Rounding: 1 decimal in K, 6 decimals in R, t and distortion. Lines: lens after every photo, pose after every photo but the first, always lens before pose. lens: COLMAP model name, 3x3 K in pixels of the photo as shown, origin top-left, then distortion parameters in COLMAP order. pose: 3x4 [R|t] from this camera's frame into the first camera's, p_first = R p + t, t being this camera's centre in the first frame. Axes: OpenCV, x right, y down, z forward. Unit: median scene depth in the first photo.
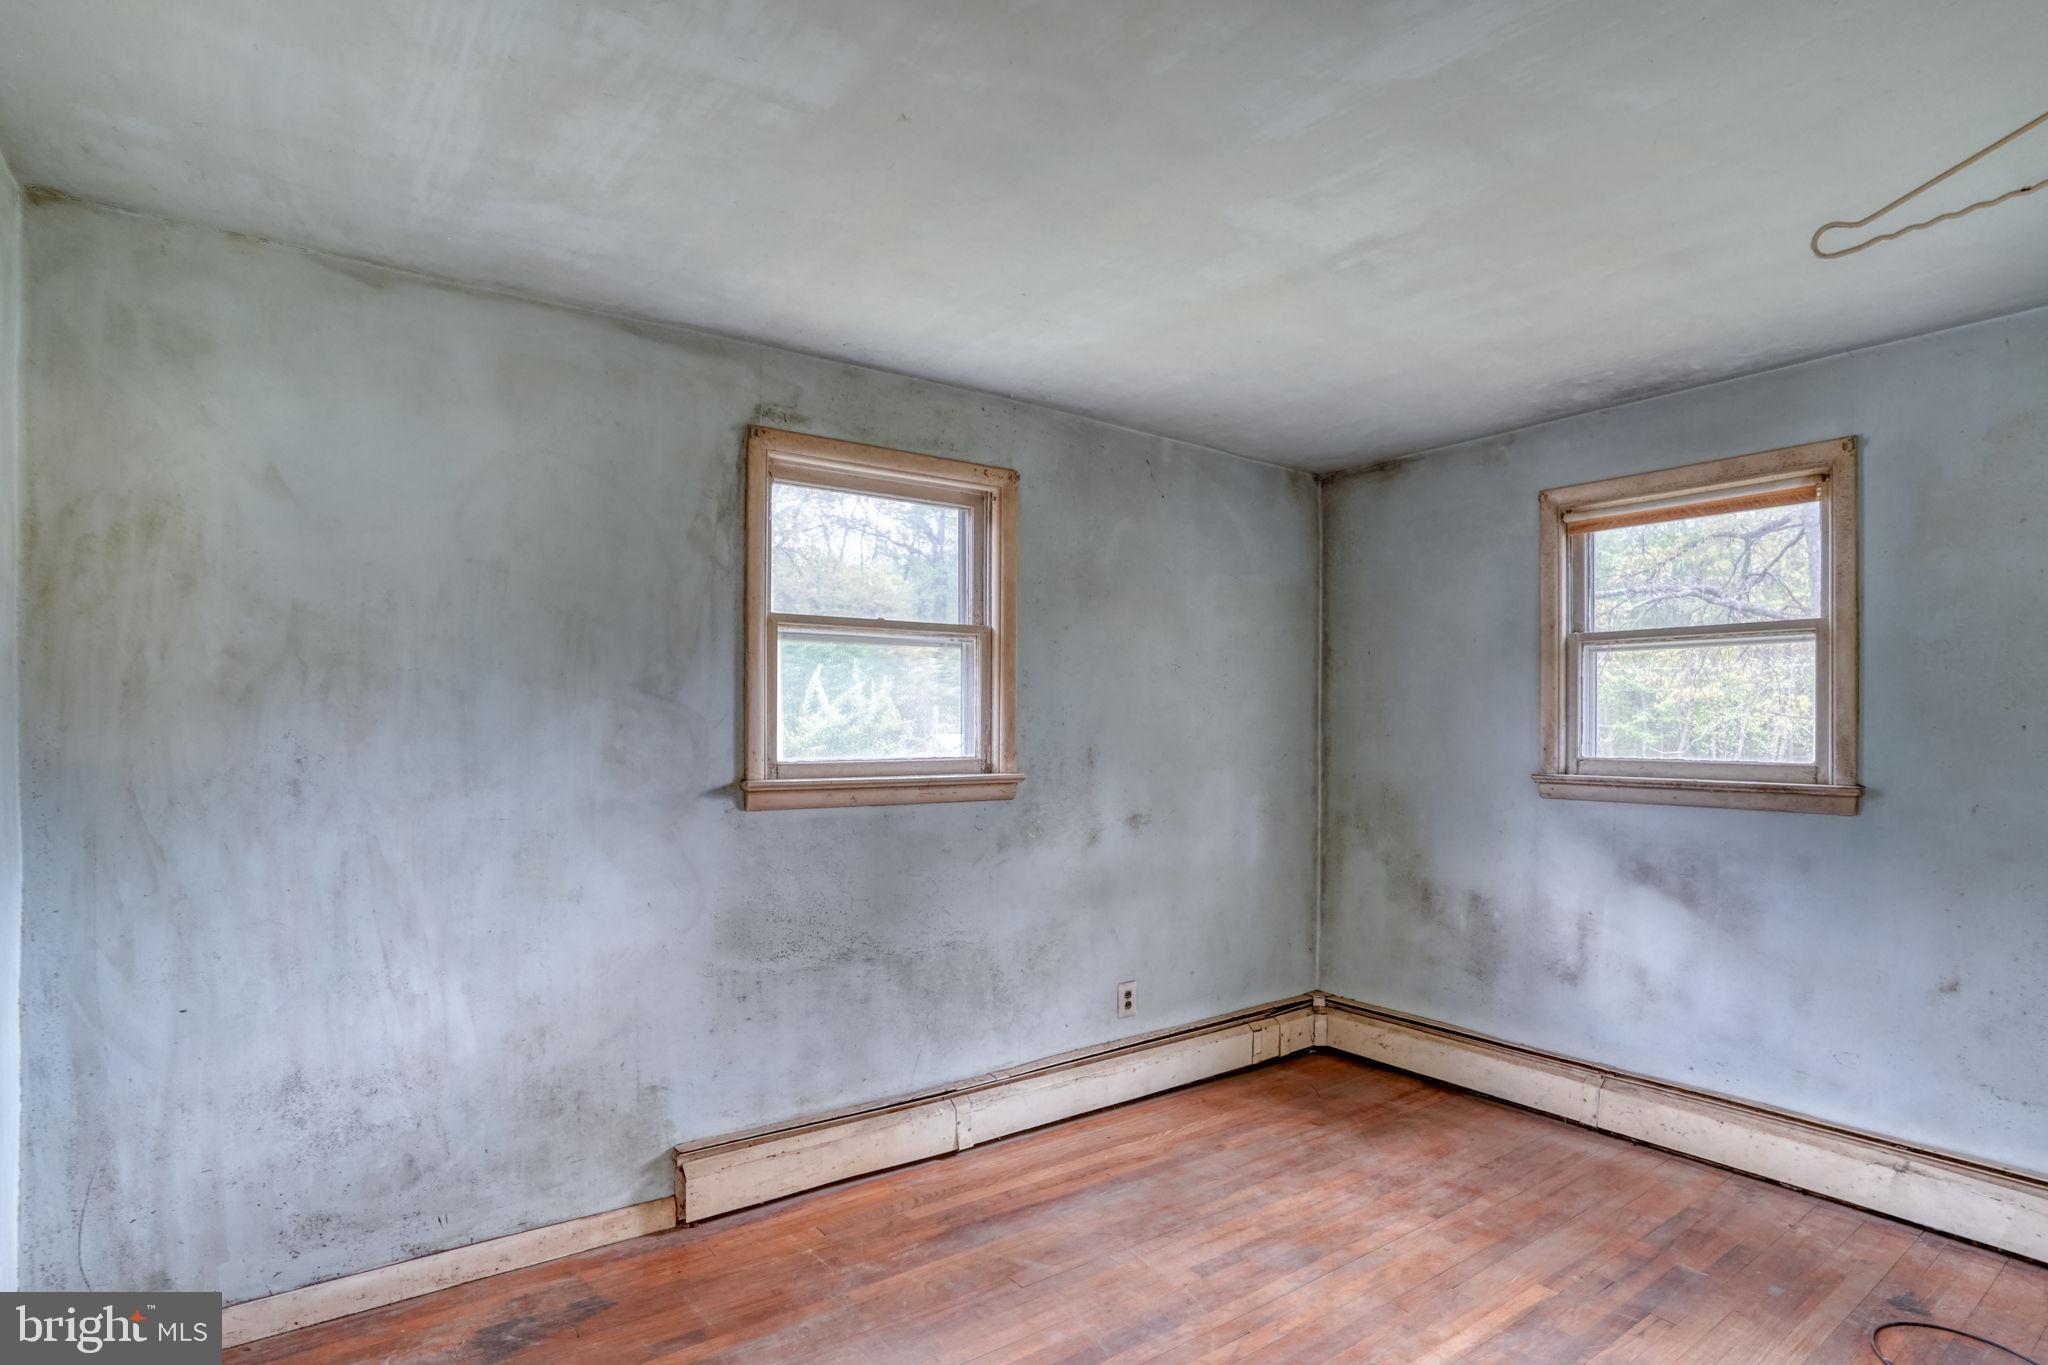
lens RADIAL K [[1022.0, 0, 1041.4], [0, 1022.0, 725.1], [0, 0, 1]] dist [-0.065543, 0.024797]
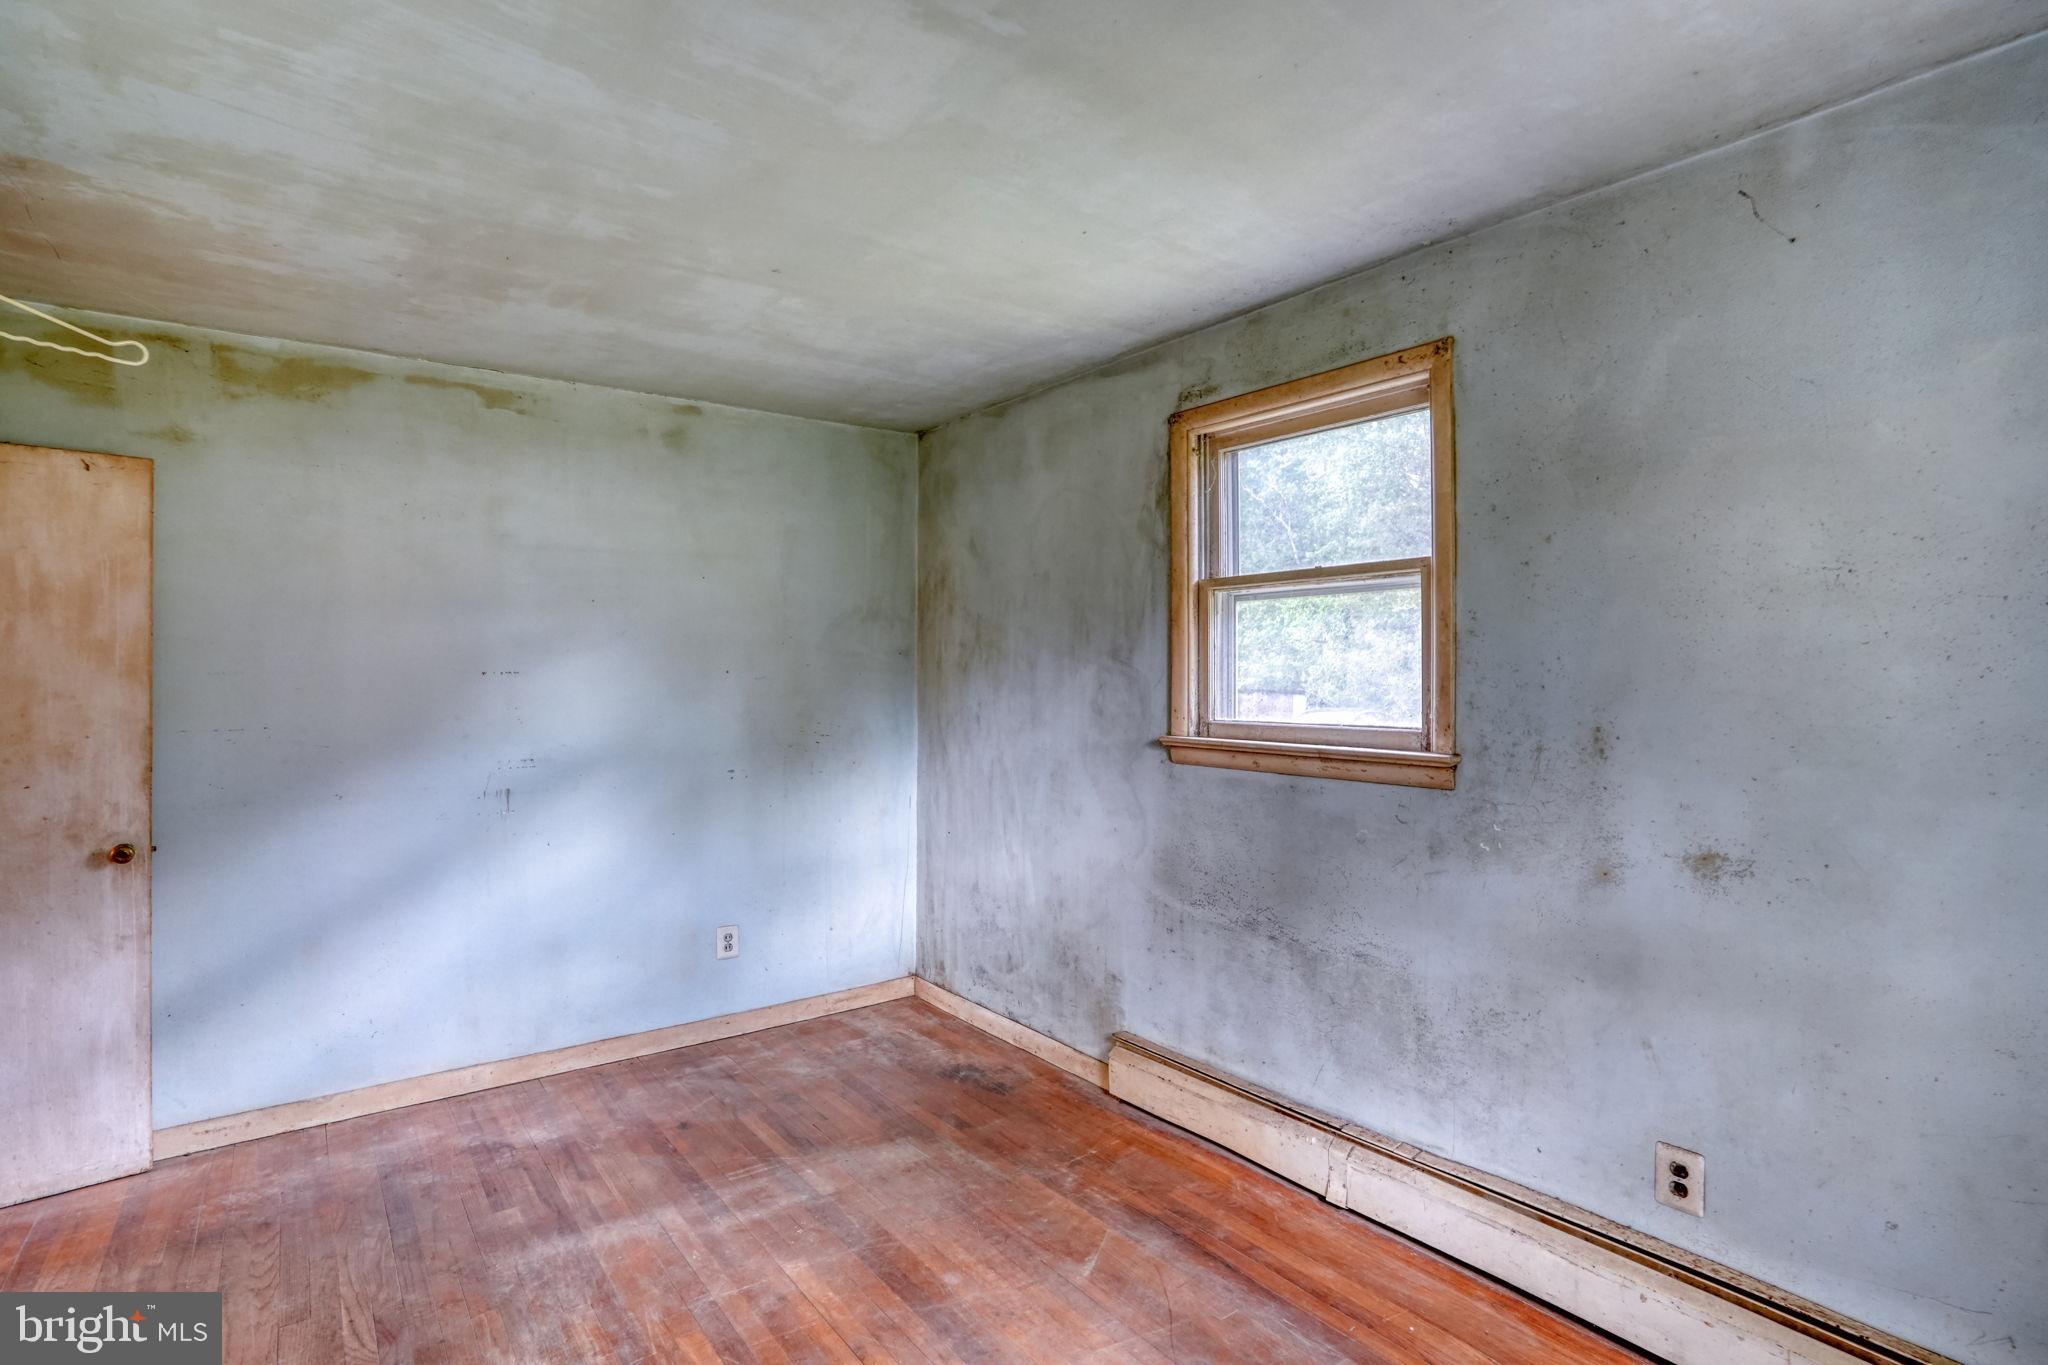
lens RADIAL K [[1022.0, 0, 1025.3], [0, 1022.0, 665.1], [0, 0, 1]] dist [-0.065543, 0.024797]
pose [[0.007929, -0.008858, -0.999929, 0.794821], [0.003112, 0.999956, -0.008834, -0.012618], [0.999964, -0.003041, 0.007956, 0.801494]]
